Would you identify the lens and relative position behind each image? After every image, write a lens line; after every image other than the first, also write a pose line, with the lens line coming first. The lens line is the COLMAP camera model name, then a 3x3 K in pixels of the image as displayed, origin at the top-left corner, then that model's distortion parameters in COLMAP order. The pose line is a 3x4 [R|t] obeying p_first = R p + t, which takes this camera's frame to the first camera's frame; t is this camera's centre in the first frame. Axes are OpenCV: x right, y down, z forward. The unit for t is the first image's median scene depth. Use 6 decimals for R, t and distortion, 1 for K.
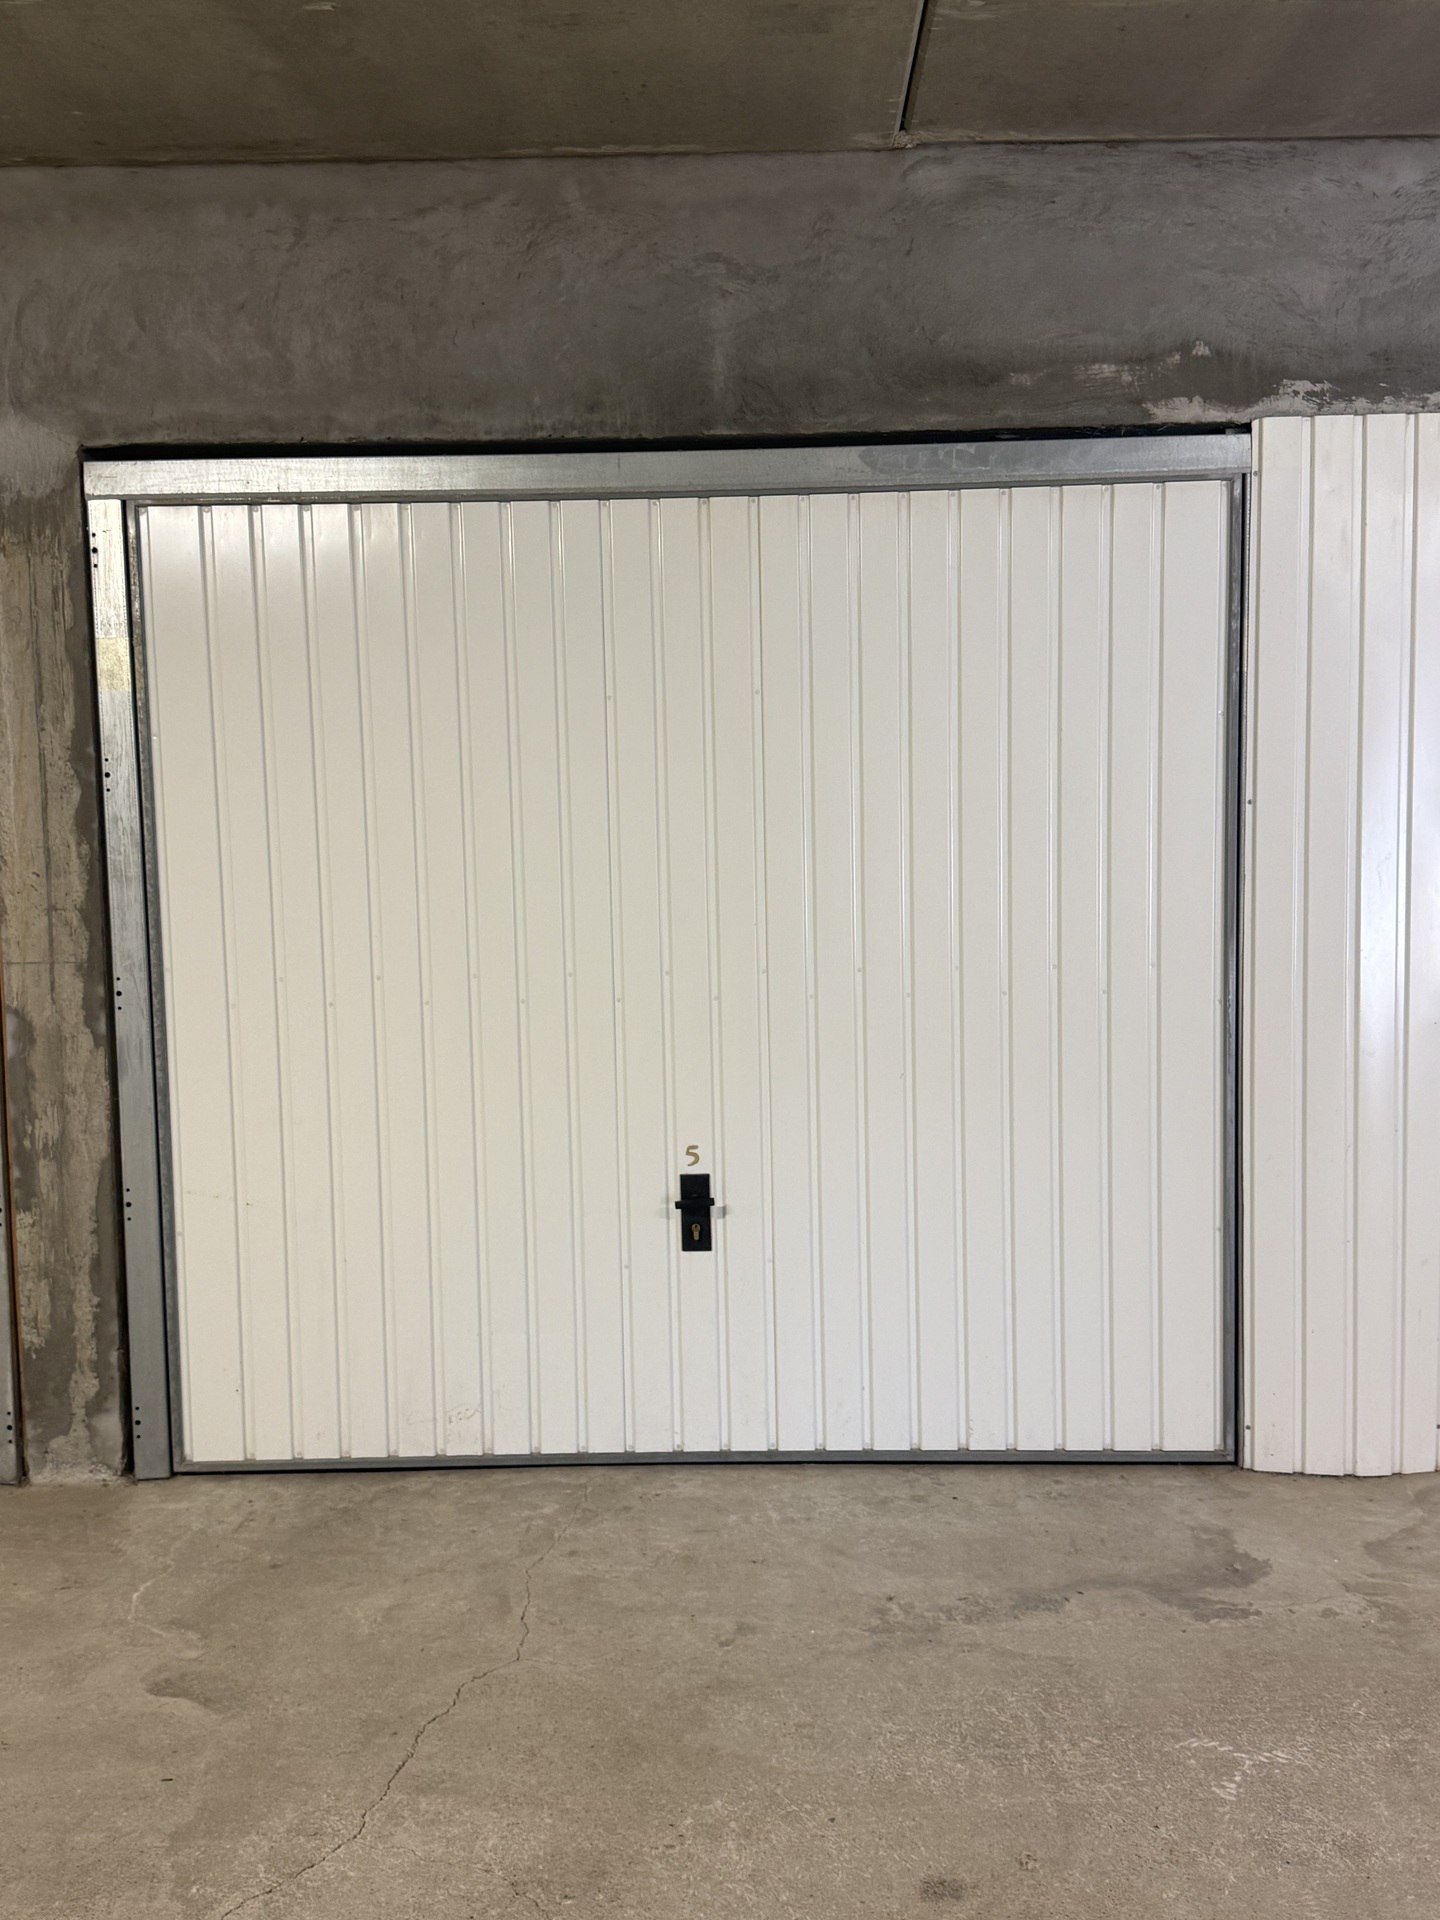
lens RADIAL K [[1838.3, 0, 720.2], [0, 1838.3, 962.4], [0, 0, 1]] dist [0.026972, 0.000000]
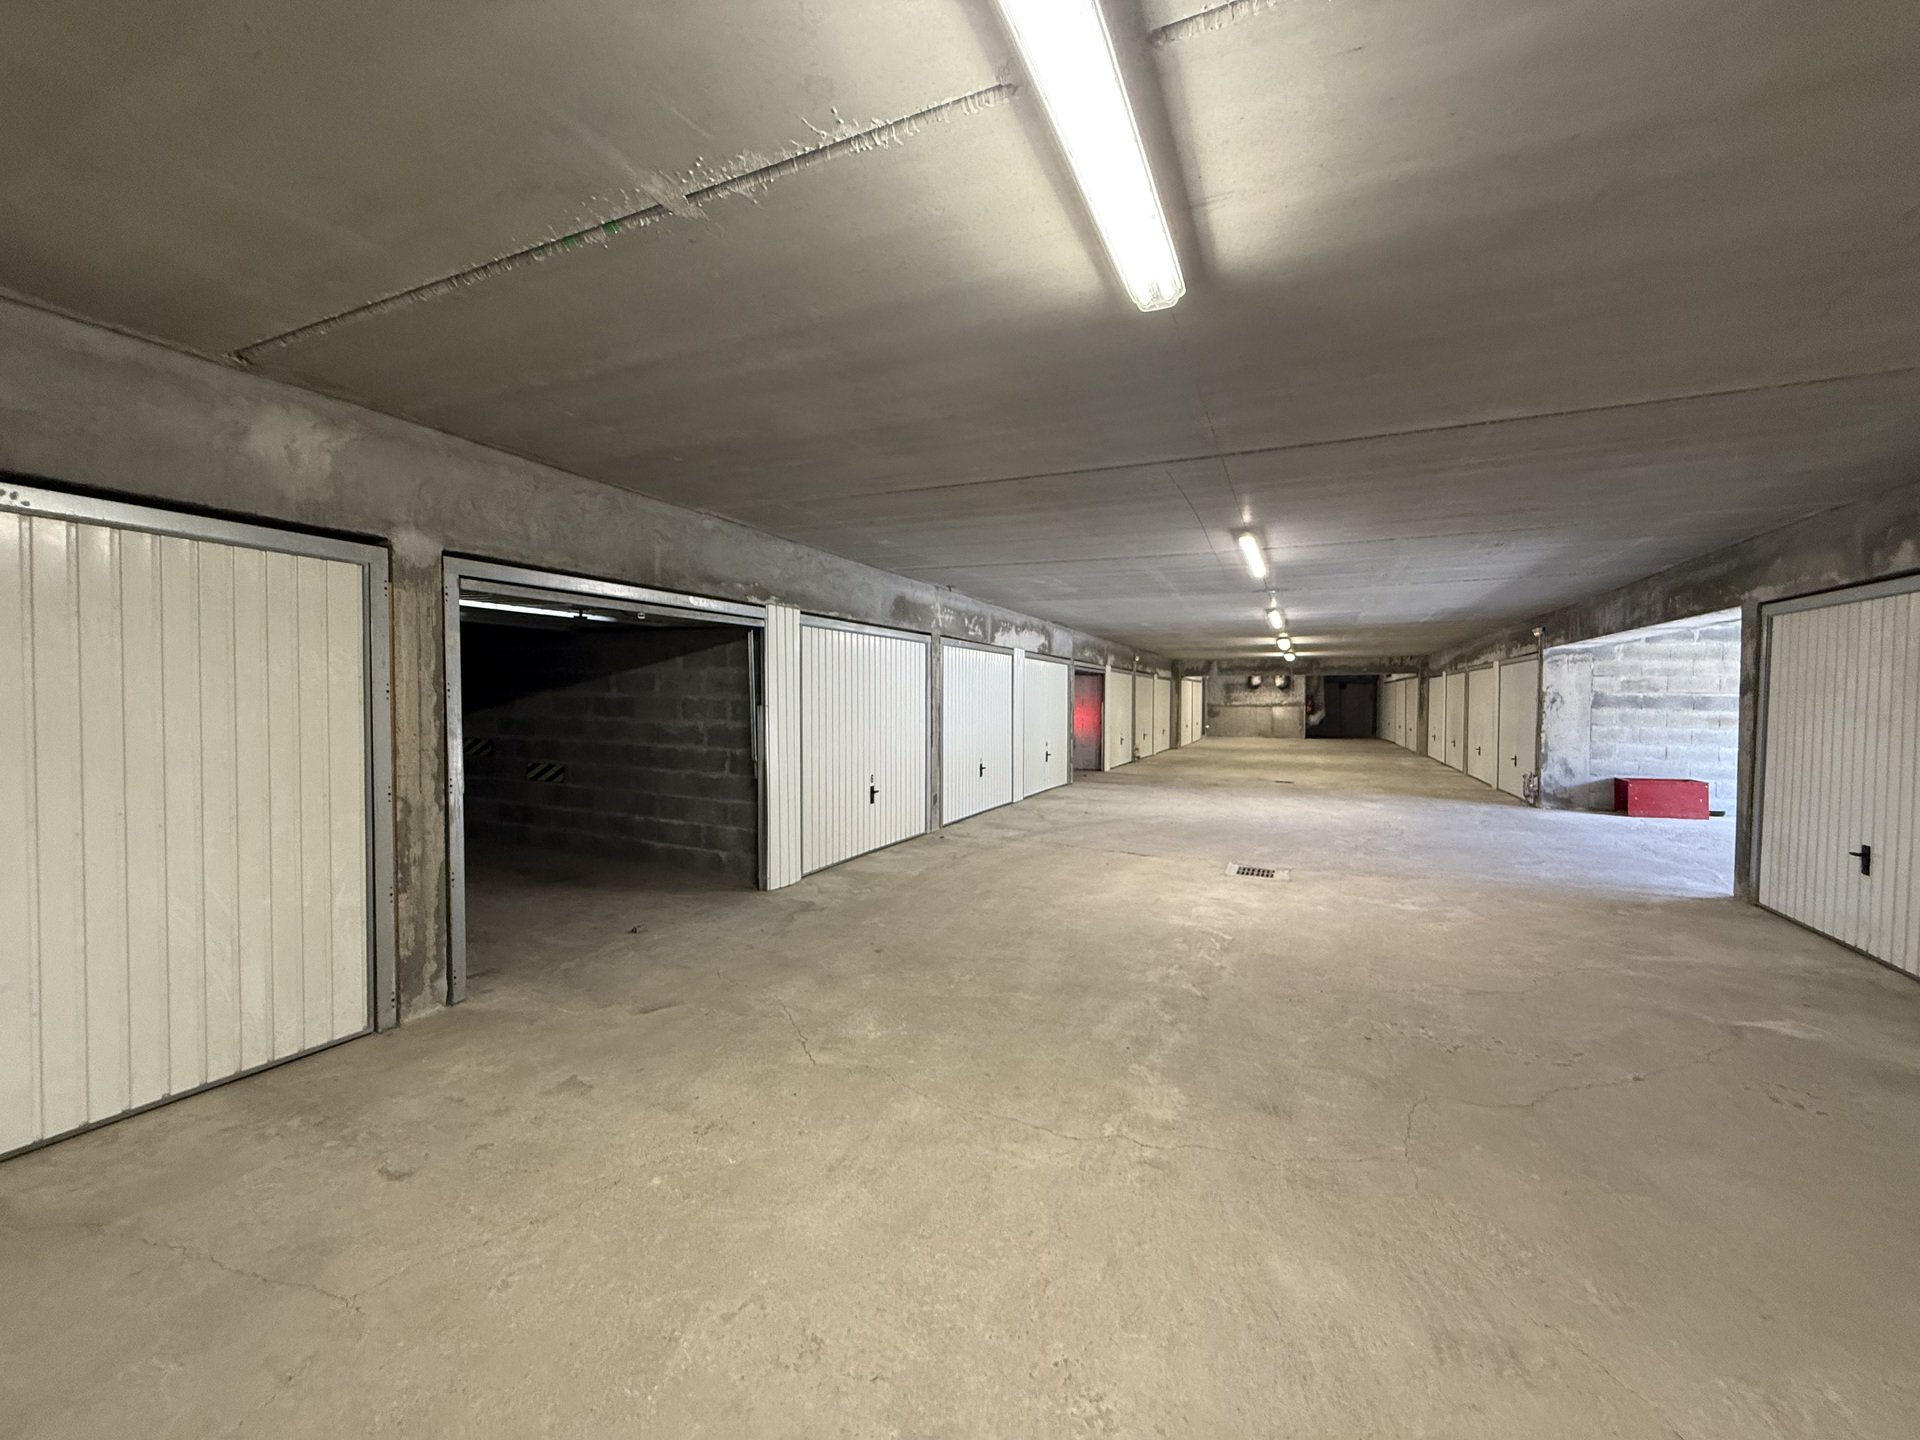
lens RADIAL K [[761.1, 0, 972.5], [0, 761.1, 721.6], [0, 0, 1]] dist [-0.002180, 0.000665]
pose [[0.377016, -0.011447, 0.926136, -0.990509], [0.081506, 0.996454, -0.020864, 0.009882], [-0.922613, 0.083352, 0.376612, 0.047898]]
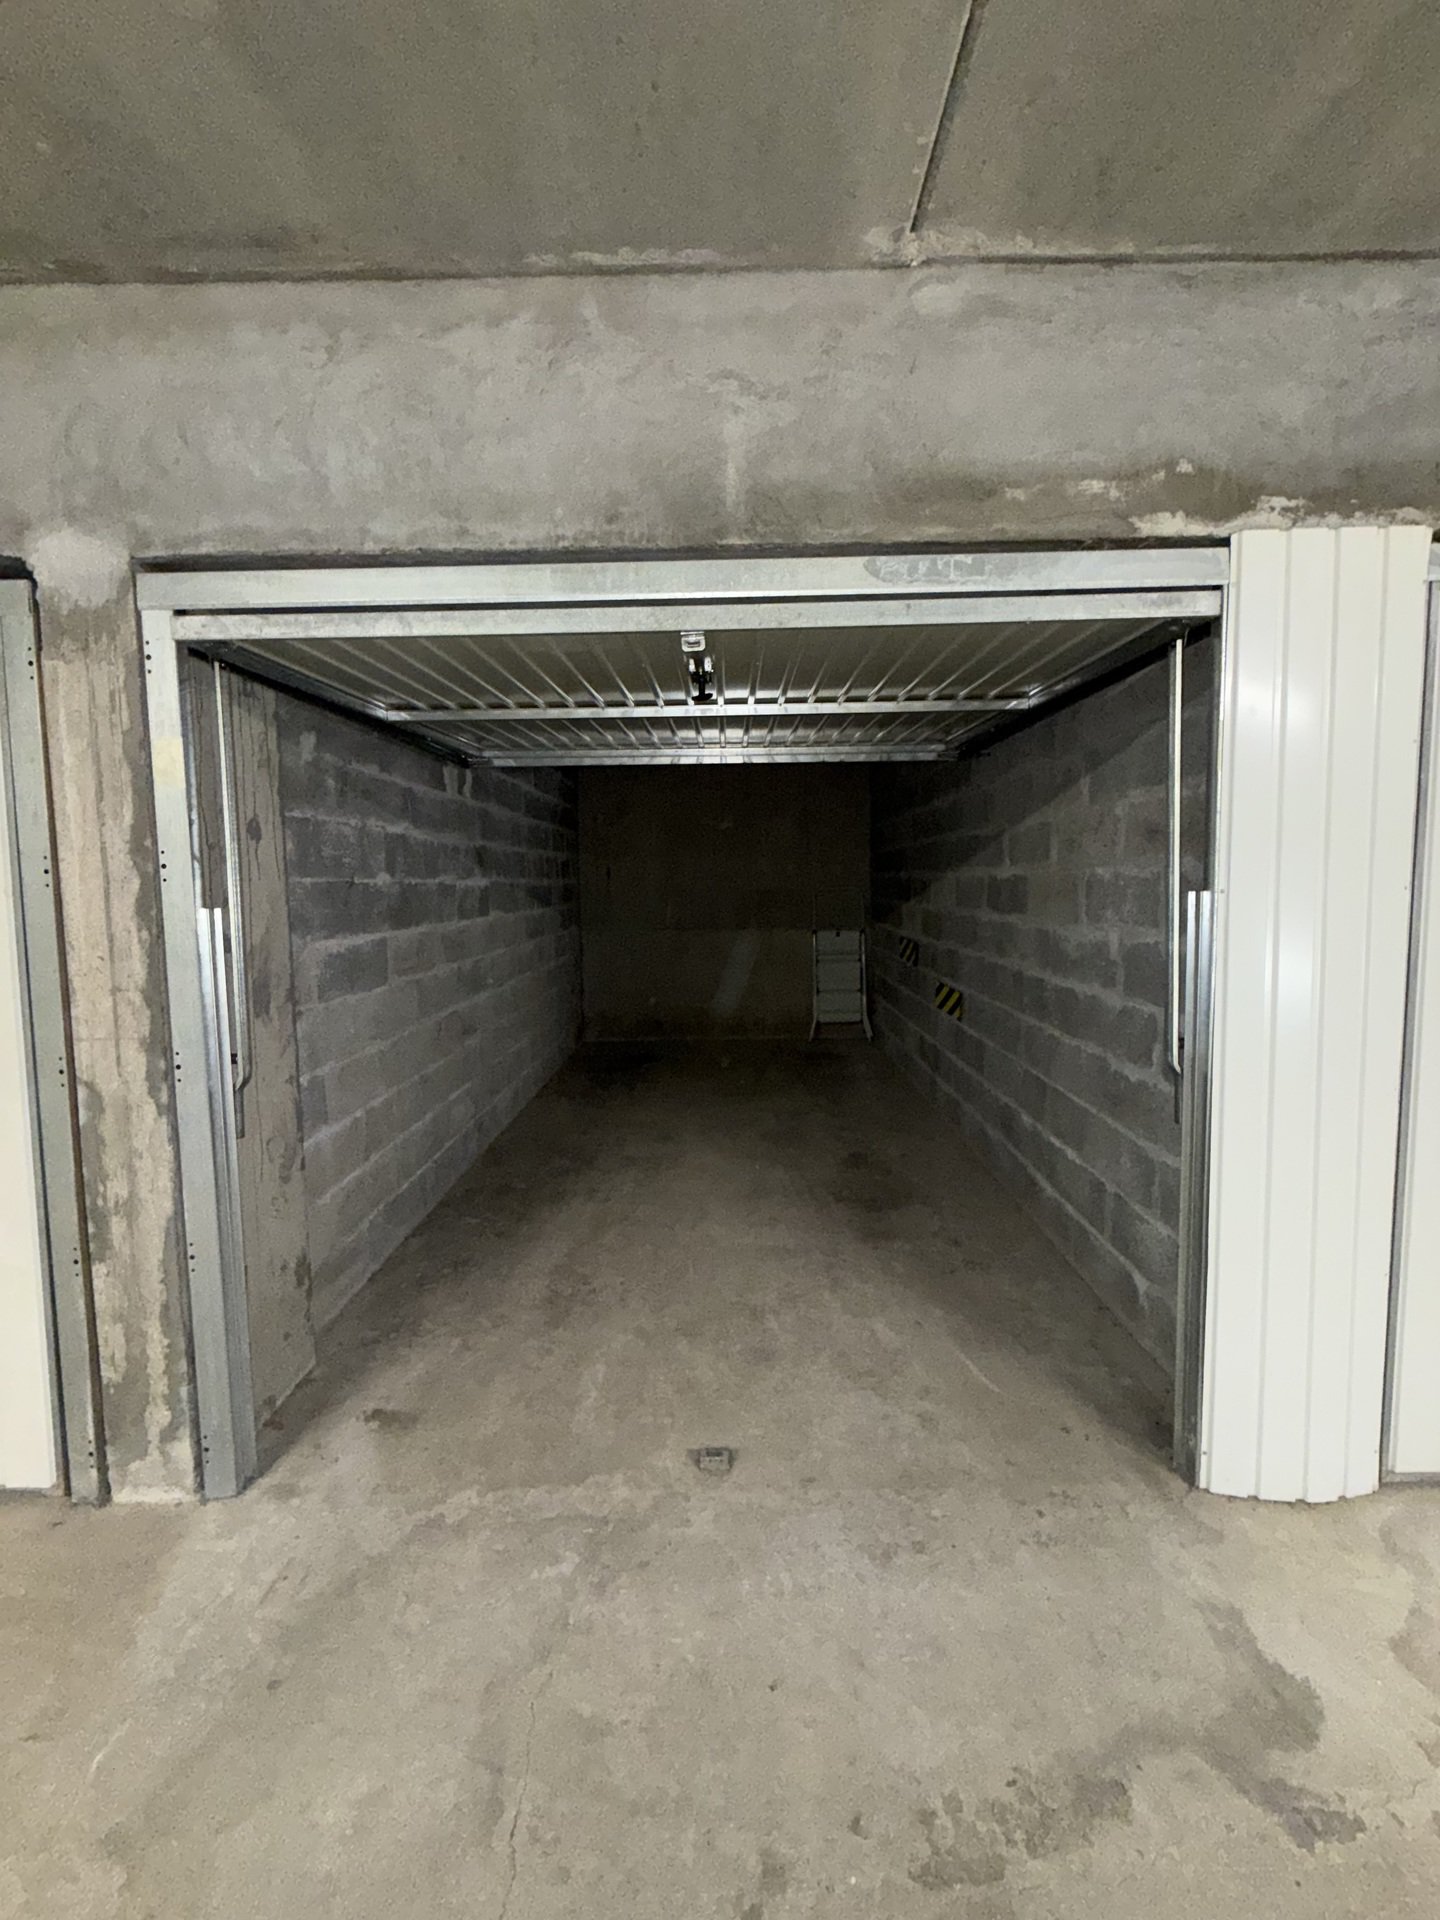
lens RADIAL K [[761.1, 0, 718.7], [0, 761.1, 949.9], [0, 0, 1]] dist [-0.002180, 0.000665]
pose [[0.999952, -0.000296, 0.009746, -0.012156], [0.000476, 0.999830, -0.018459, -0.045585], [-0.009739, 0.018463, 0.999782, 0.568090]]
